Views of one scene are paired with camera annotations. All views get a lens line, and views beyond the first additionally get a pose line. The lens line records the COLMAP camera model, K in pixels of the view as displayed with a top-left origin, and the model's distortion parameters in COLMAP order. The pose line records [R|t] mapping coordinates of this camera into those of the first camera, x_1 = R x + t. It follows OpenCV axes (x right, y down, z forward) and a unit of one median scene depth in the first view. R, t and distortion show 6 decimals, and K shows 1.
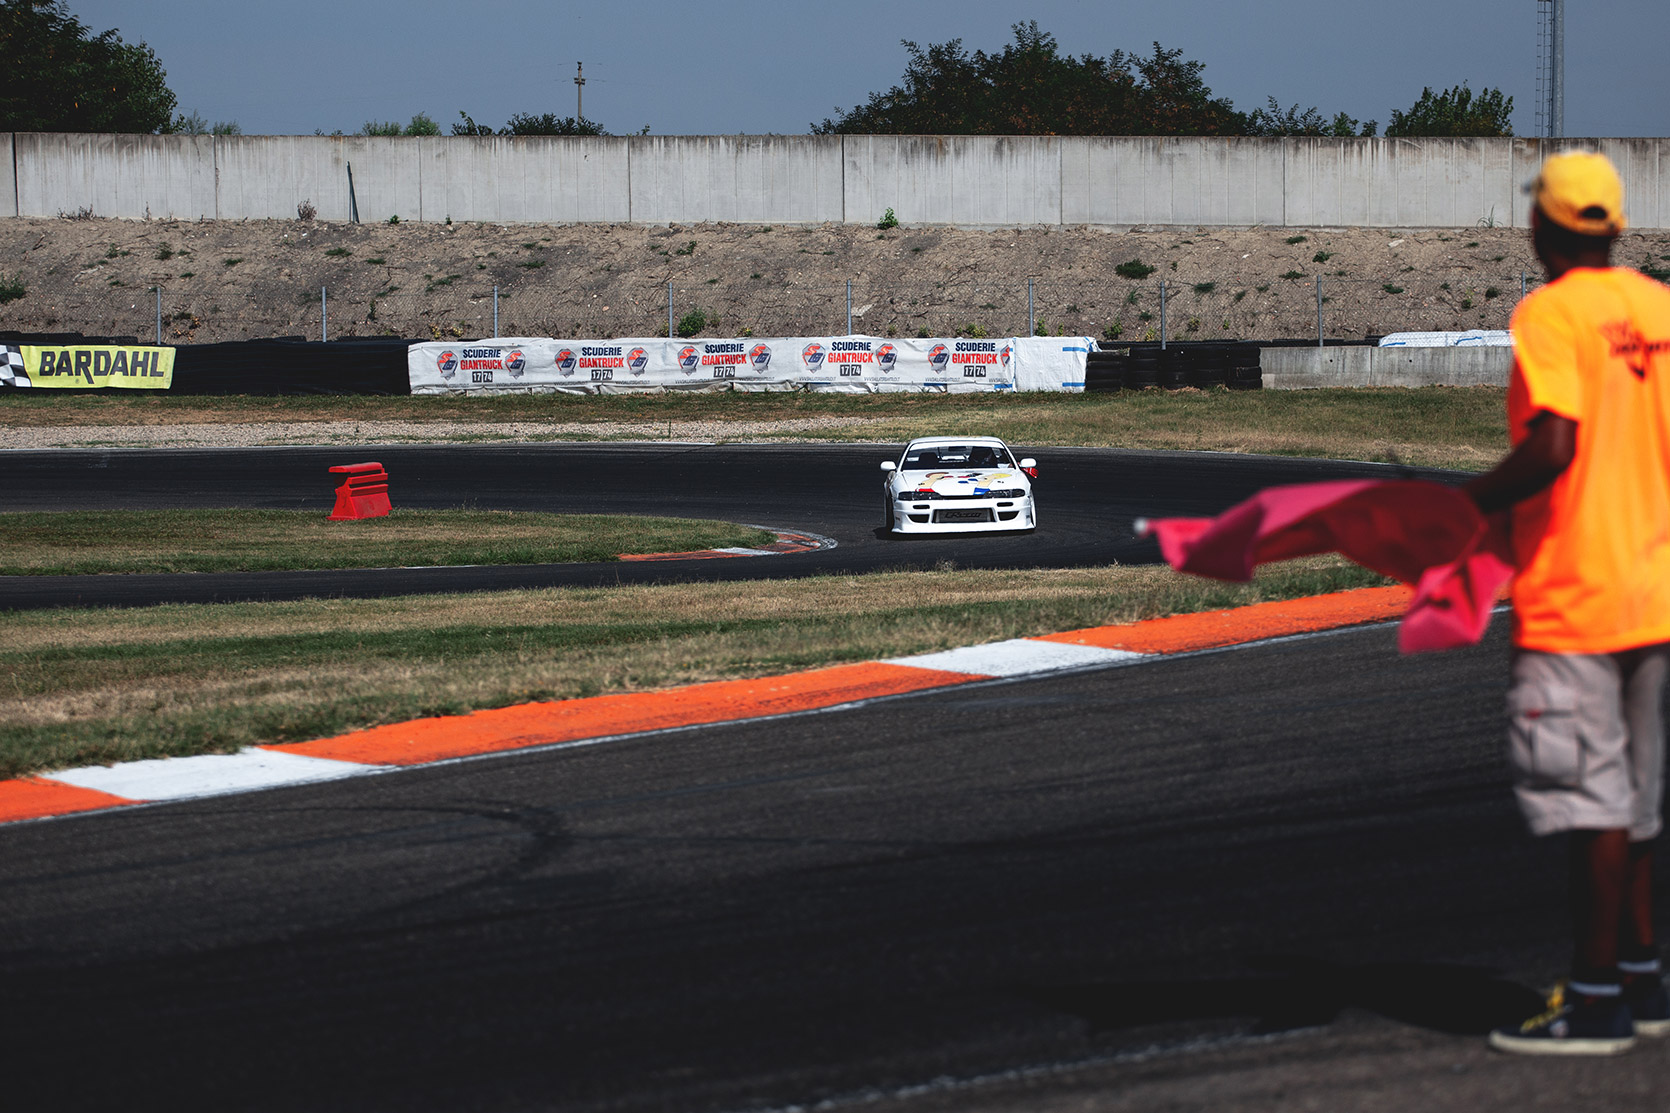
lens RADIAL K [[5538.7, 0, 837.2], [0, 5538.7, 471.9], [0, 0, 1]] dist [0.269260, 4.575769]
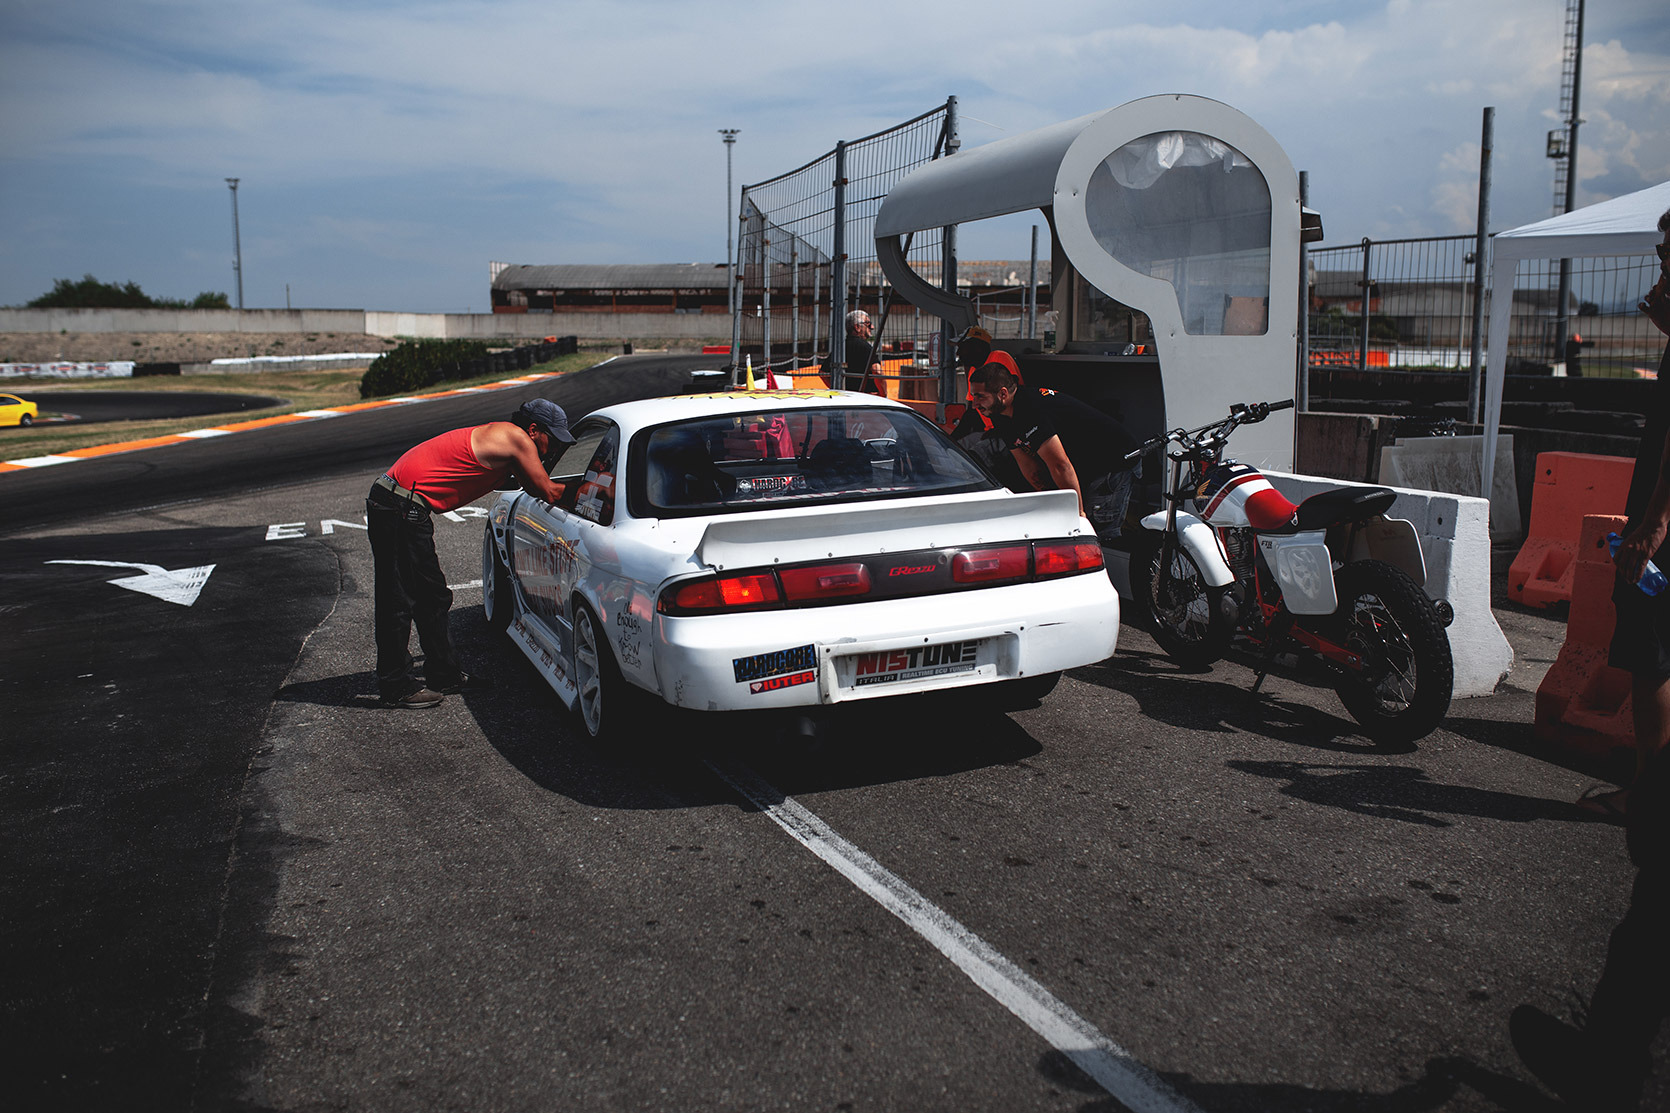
lens RADIAL K [[1691.8, 0, 835.0], [0, 1691.8, 556.5], [0, 0, 1]] dist [-0.056846, 0.003036]
pose [[0.872495, -0.064216, 0.484385, -0.093652], [0.019025, 0.995039, 0.097646, 0.004924], [-0.488252, -0.075980, 0.869389, -0.219027]]
